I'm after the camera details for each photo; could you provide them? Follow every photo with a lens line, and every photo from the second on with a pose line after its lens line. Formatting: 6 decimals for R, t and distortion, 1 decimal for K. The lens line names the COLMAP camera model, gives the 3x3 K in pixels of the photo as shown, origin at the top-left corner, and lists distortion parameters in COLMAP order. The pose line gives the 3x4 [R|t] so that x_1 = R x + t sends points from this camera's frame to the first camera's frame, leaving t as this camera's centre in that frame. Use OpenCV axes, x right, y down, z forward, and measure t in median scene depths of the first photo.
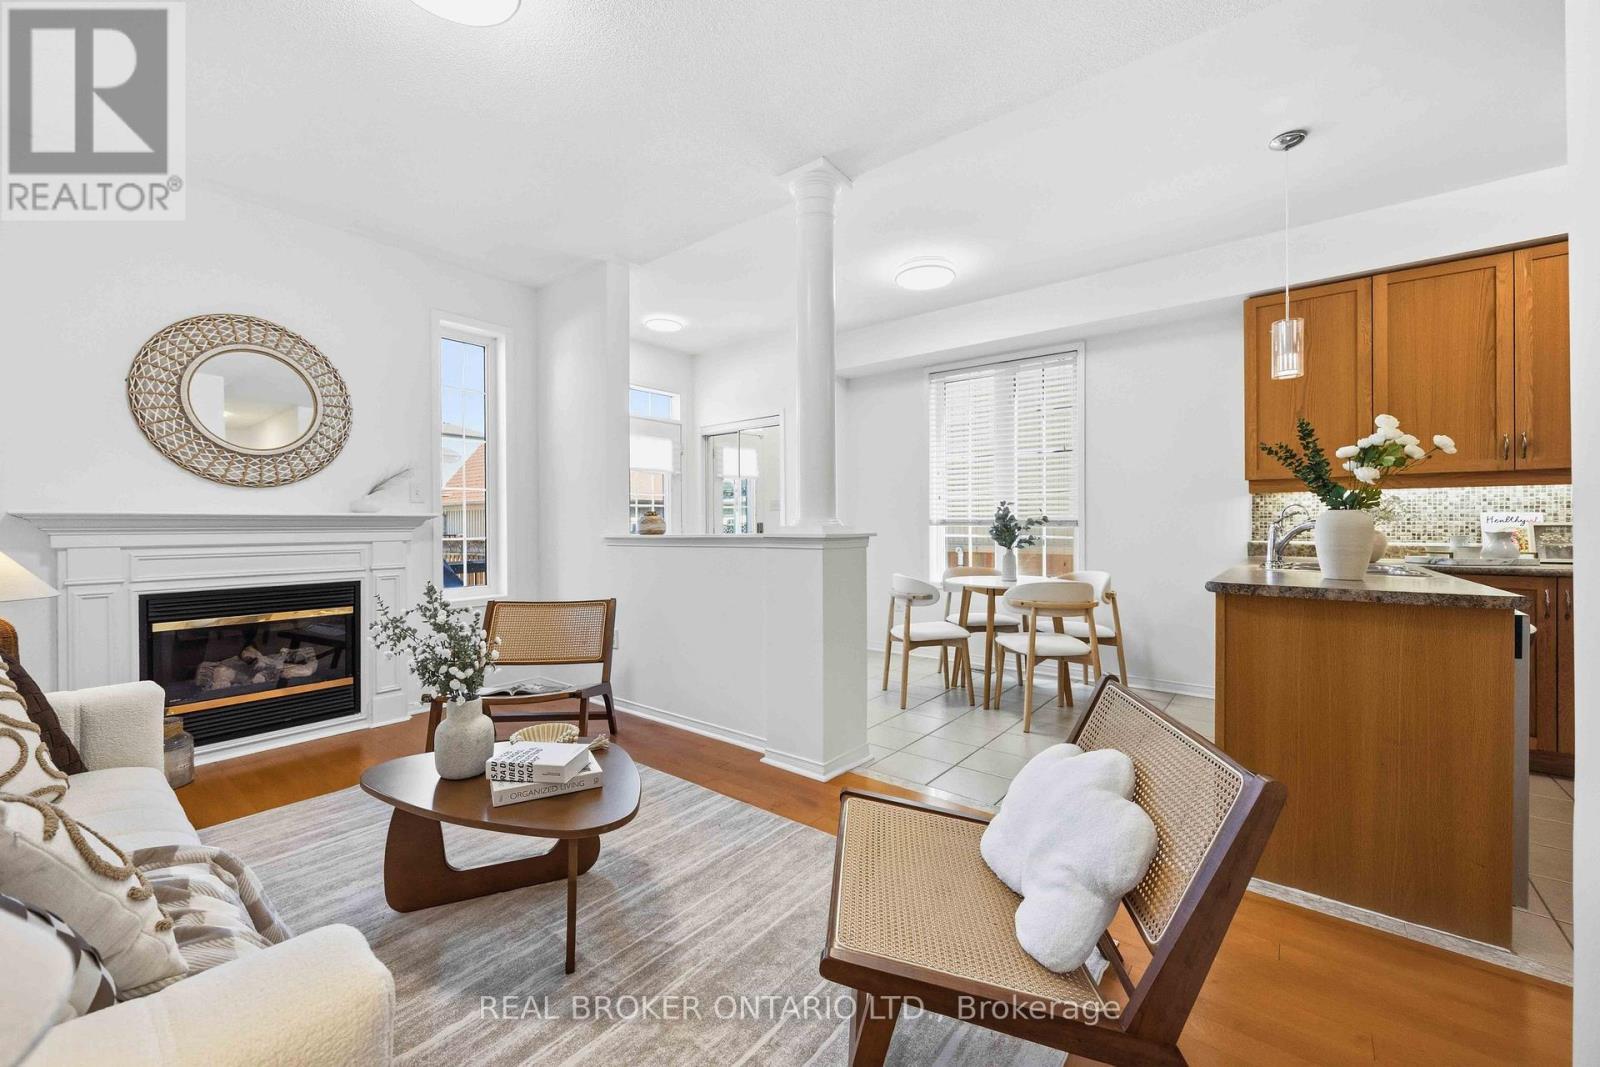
lens RADIAL K [[610.8, 0, 807.1], [0, 610.8, 526.6], [0, 0, 1]] dist [-0.001088, -0.001267]
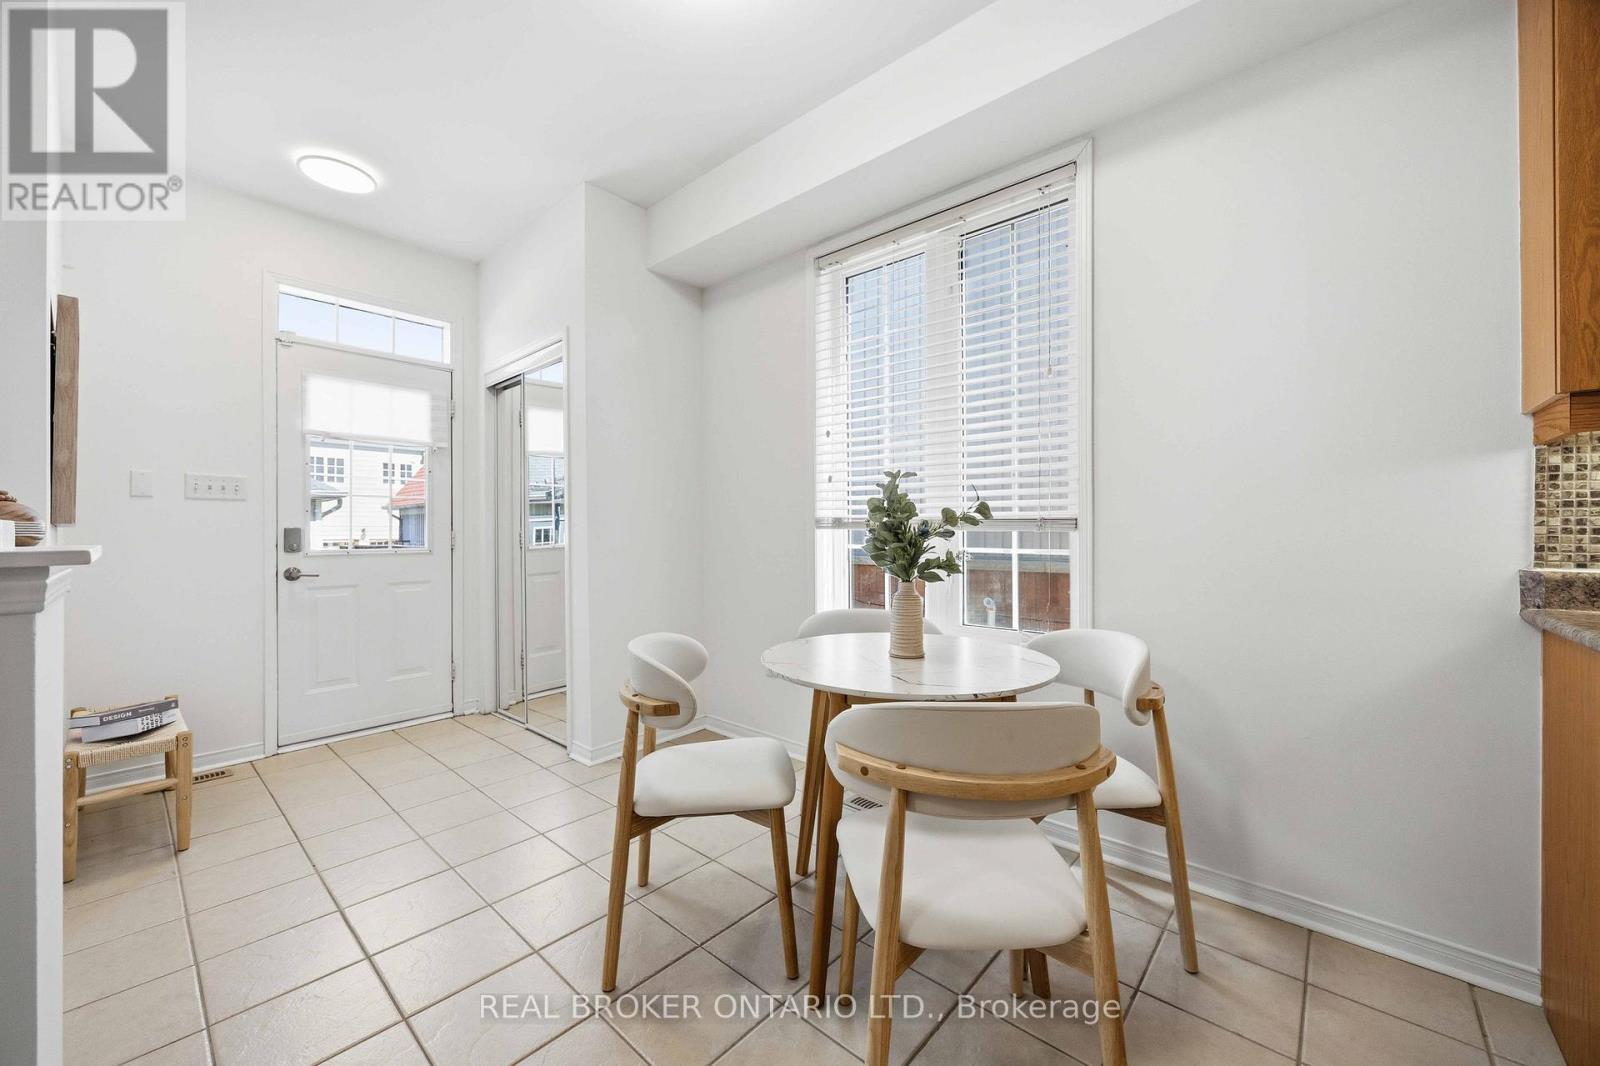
lens RADIAL K [[610.8, 0, 802.0], [0, 610.8, 530.7], [0, 0, 1]] dist [-0.001088, -0.001267]
pose [[0.998697, 0.002311, -0.050984, 0.349998], [-0.002496, 0.999991, -0.003558, 0.003422], [0.050976, 0.003680, 0.998693, 0.710880]]
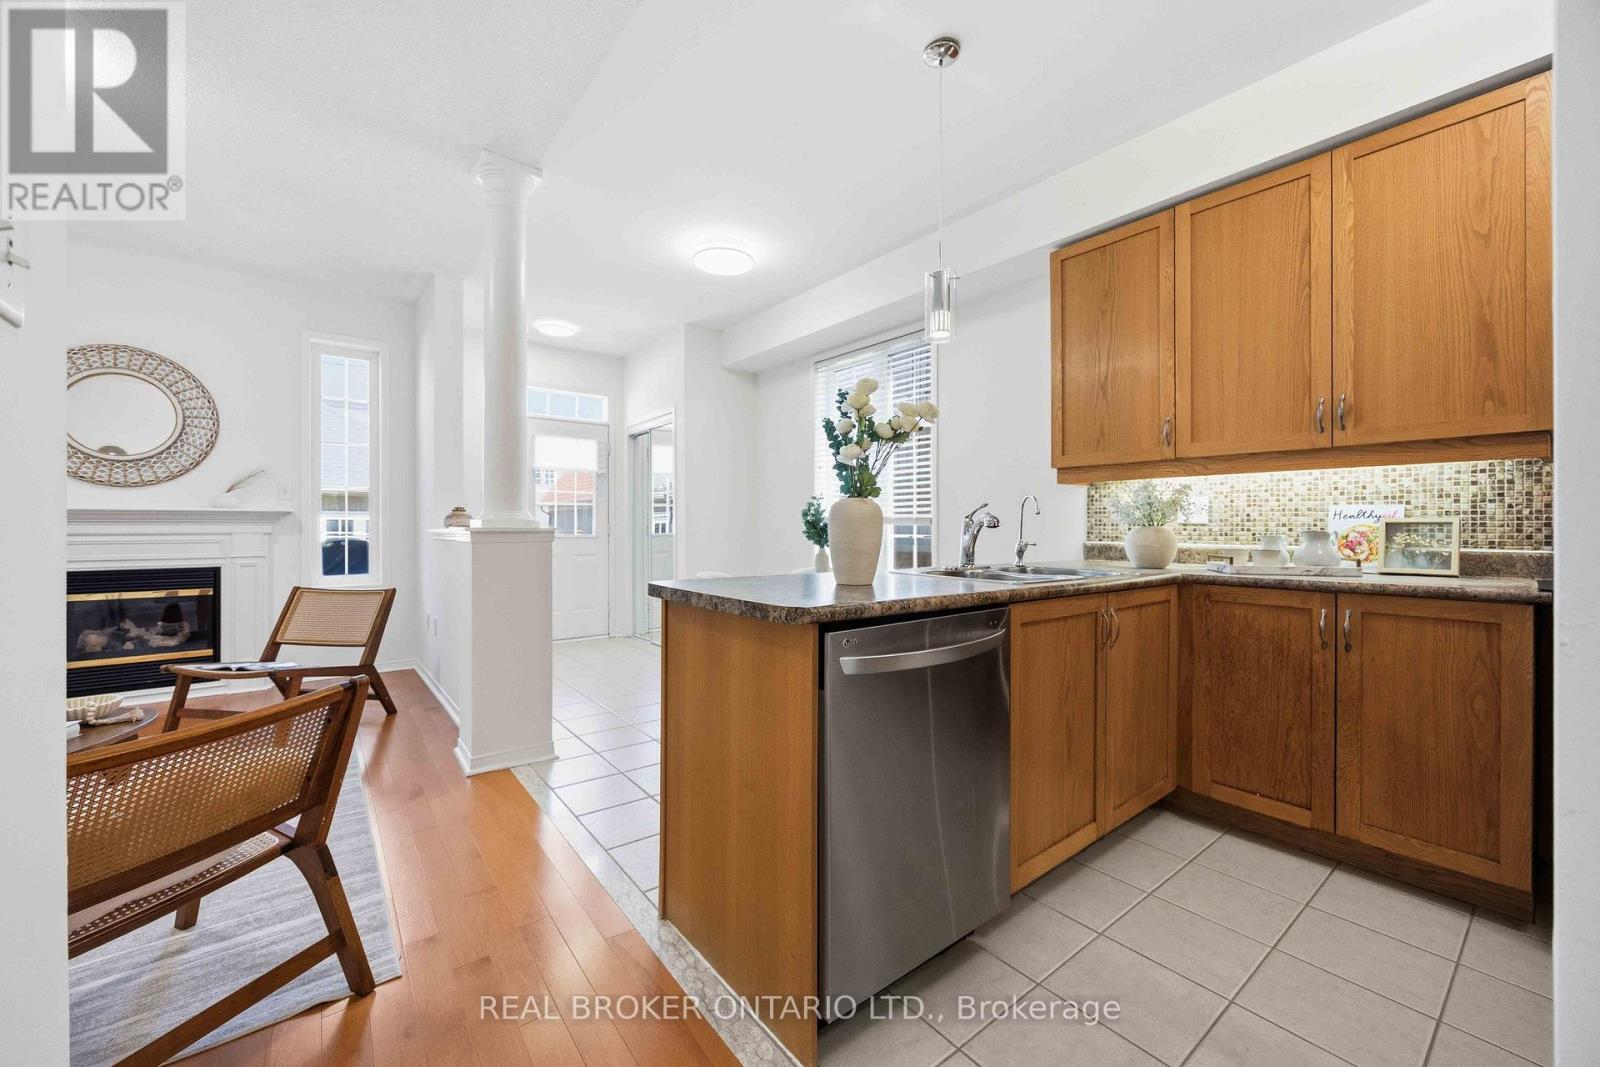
lens RADIAL K [[610.8, 0, 800.5], [0, 610.8, 526.0], [0, 0, 1]] dist [-0.001088, -0.001267]
pose [[0.974555, 0.005167, -0.224090, 0.631005], [-0.005704, 0.999982, -0.001747, 0.007245], [0.224077, 0.002980, 0.974567, 0.121858]]
